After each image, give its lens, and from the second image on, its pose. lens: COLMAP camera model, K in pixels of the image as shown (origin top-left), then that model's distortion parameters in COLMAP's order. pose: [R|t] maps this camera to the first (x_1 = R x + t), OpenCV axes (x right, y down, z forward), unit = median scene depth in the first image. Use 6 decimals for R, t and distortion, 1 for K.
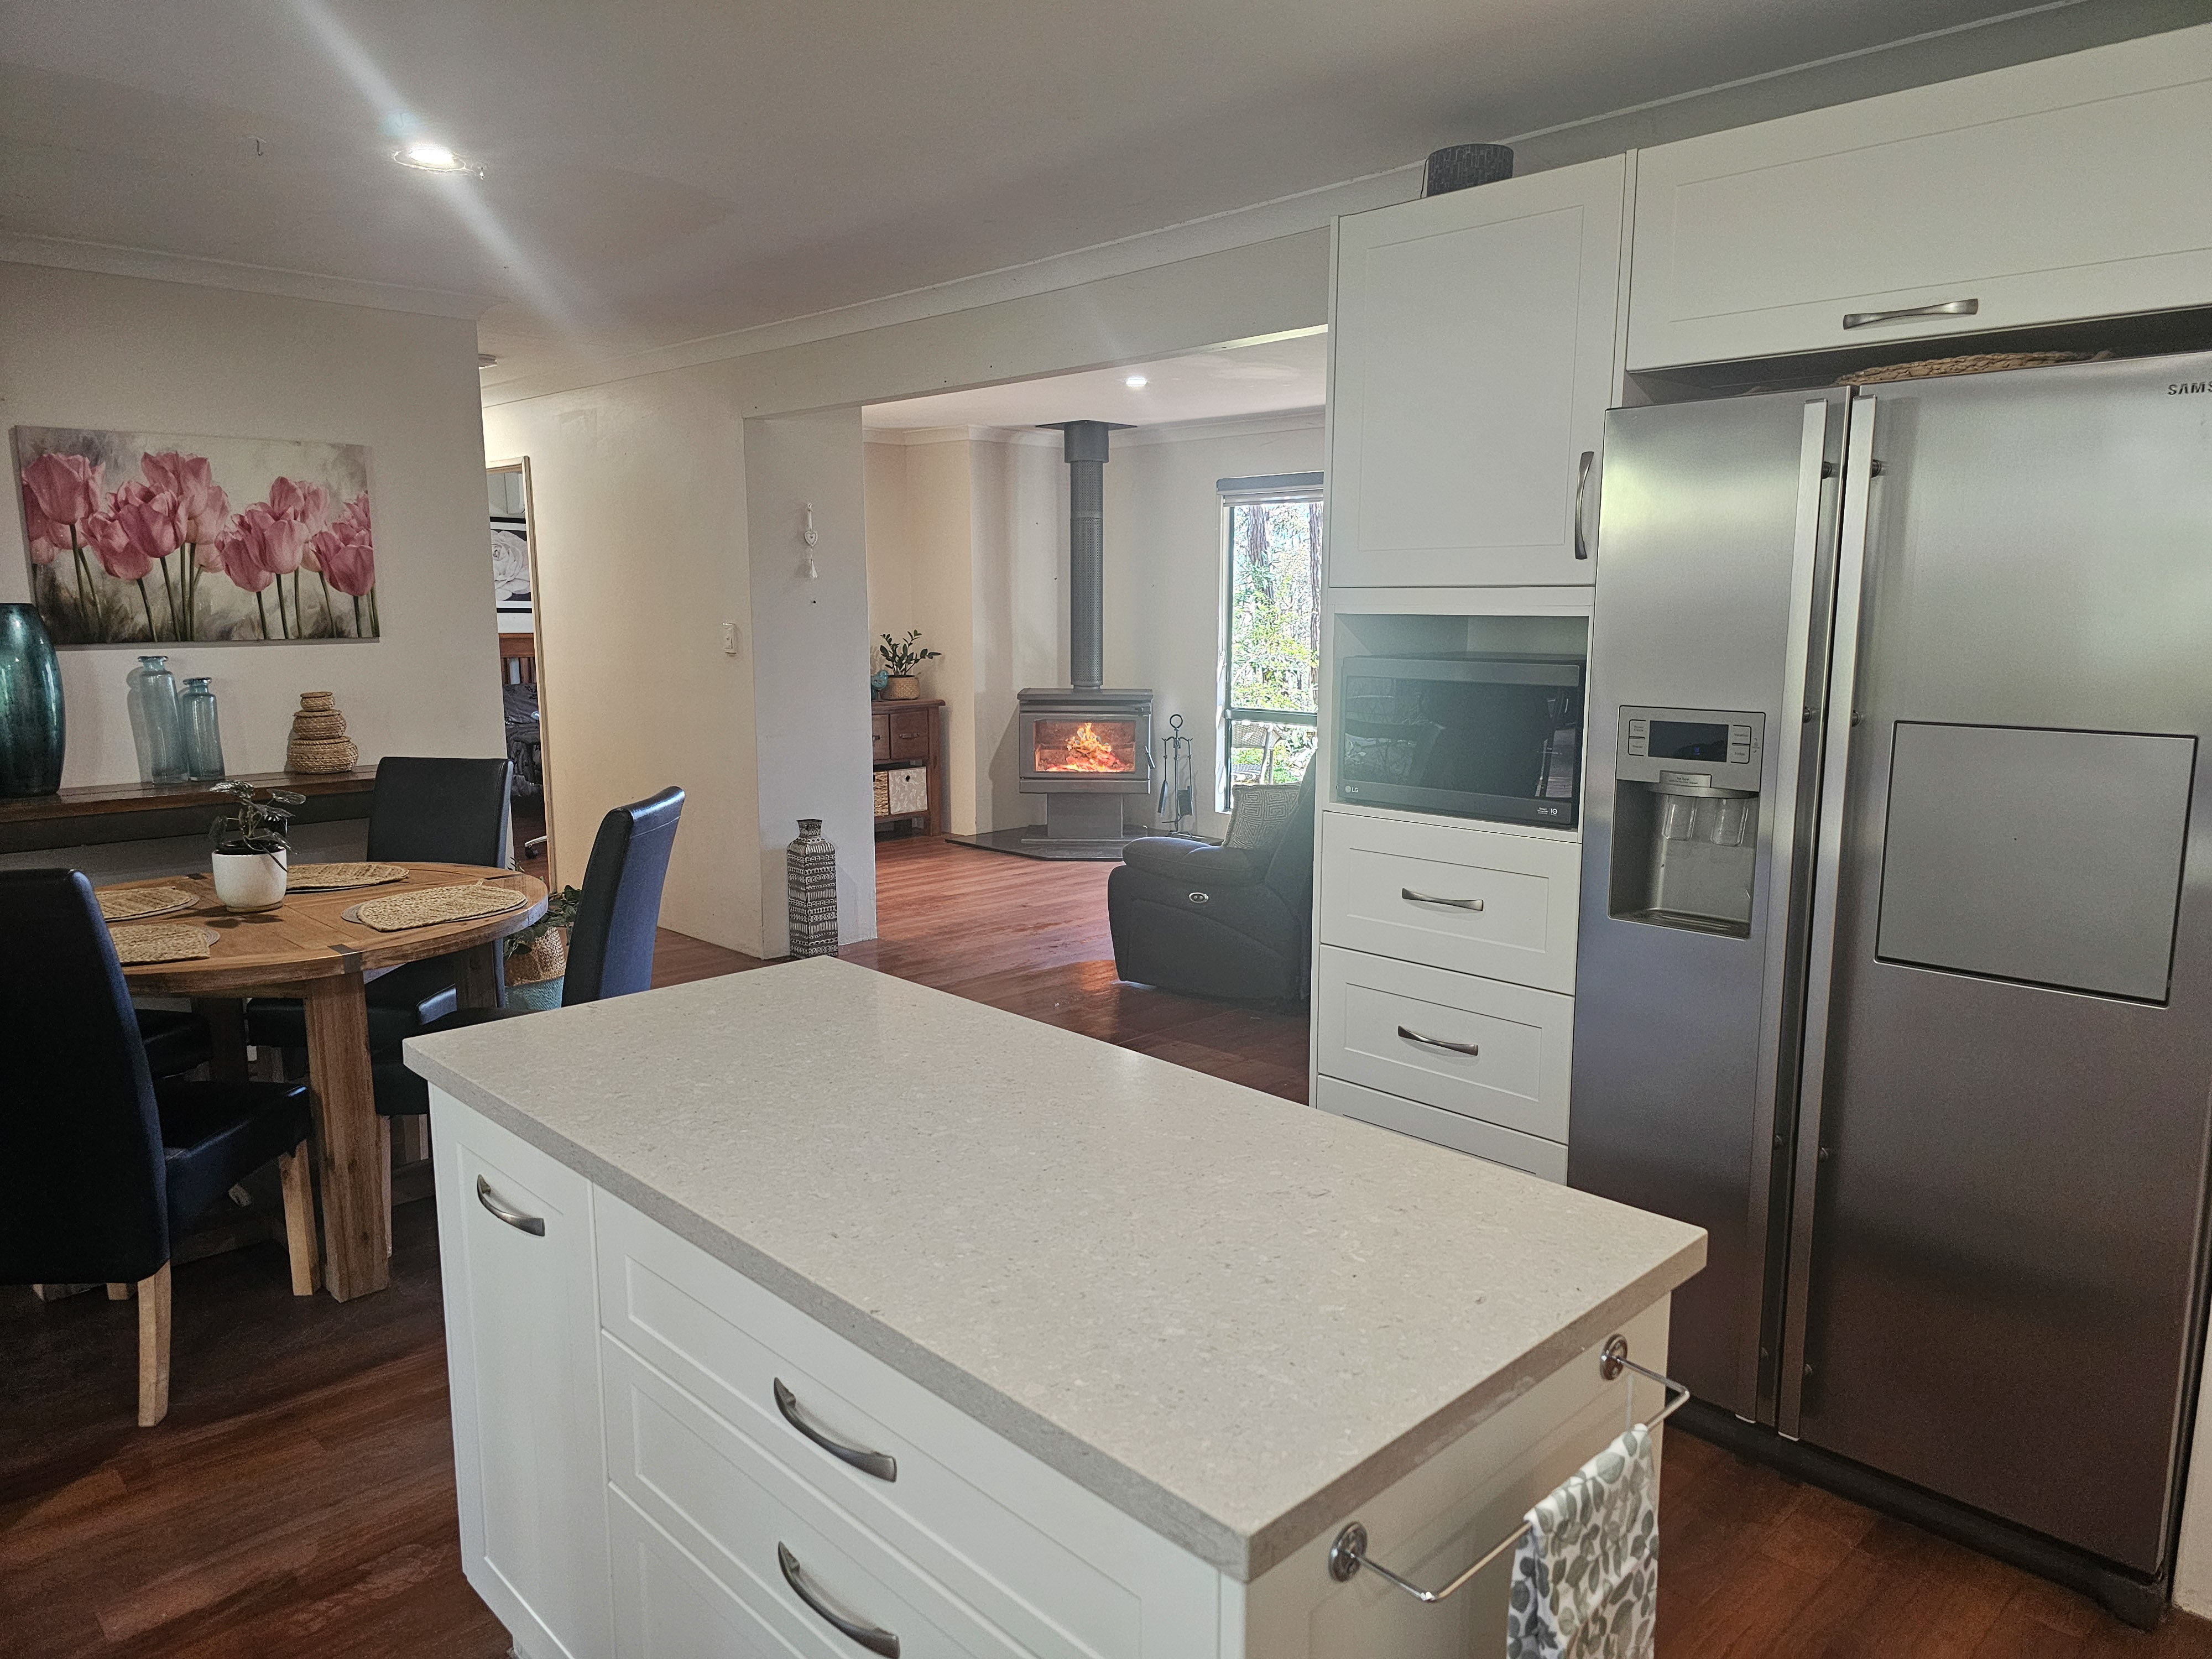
lens RADIAL K [[1487.5, 0, 1102.3], [0, 1487.5, 916.0], [0, 0, 1]] dist [0.053527, -0.048558]
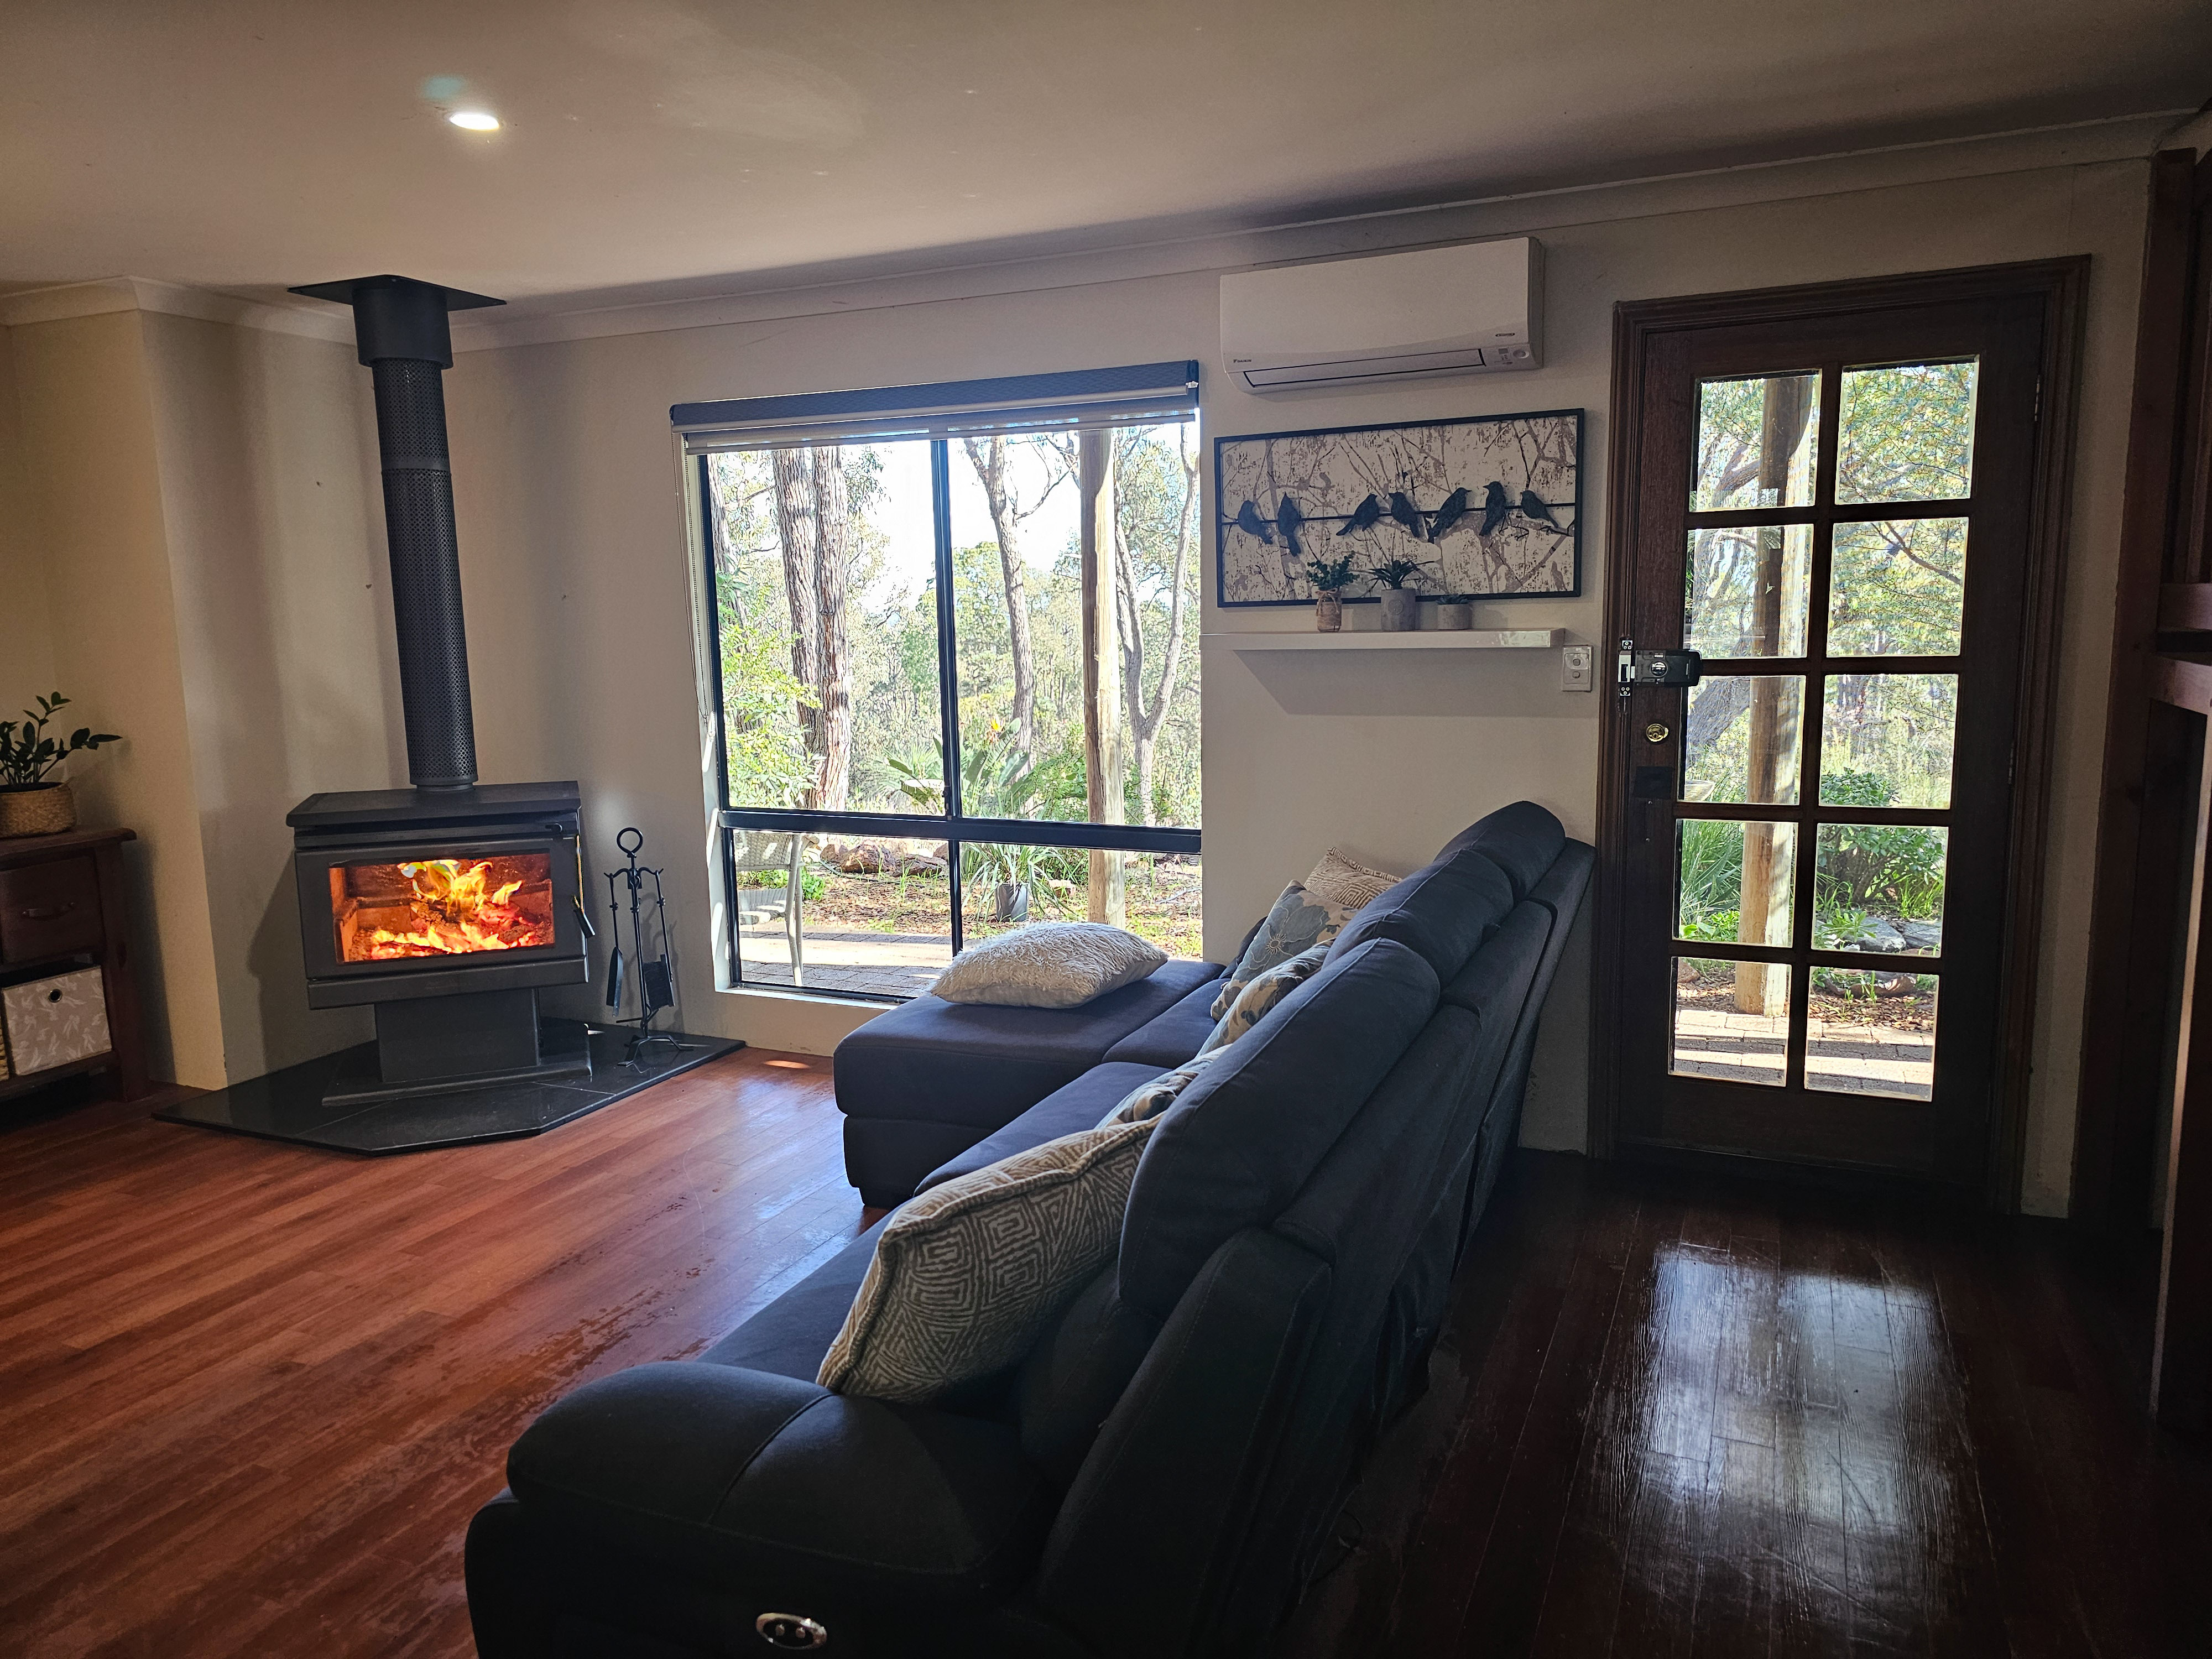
lens RADIAL K [[1487.5, 0, 1105.1], [0, 1487.5, 836.2], [0, 0, 1]] dist [0.053527, -0.048558]
pose [[0.930952, -0.074098, 0.357543, 0.016468], [0.098238, 0.993916, -0.049806, -0.089652], [-0.351677, 0.081491, 0.932568, 0.435986]]
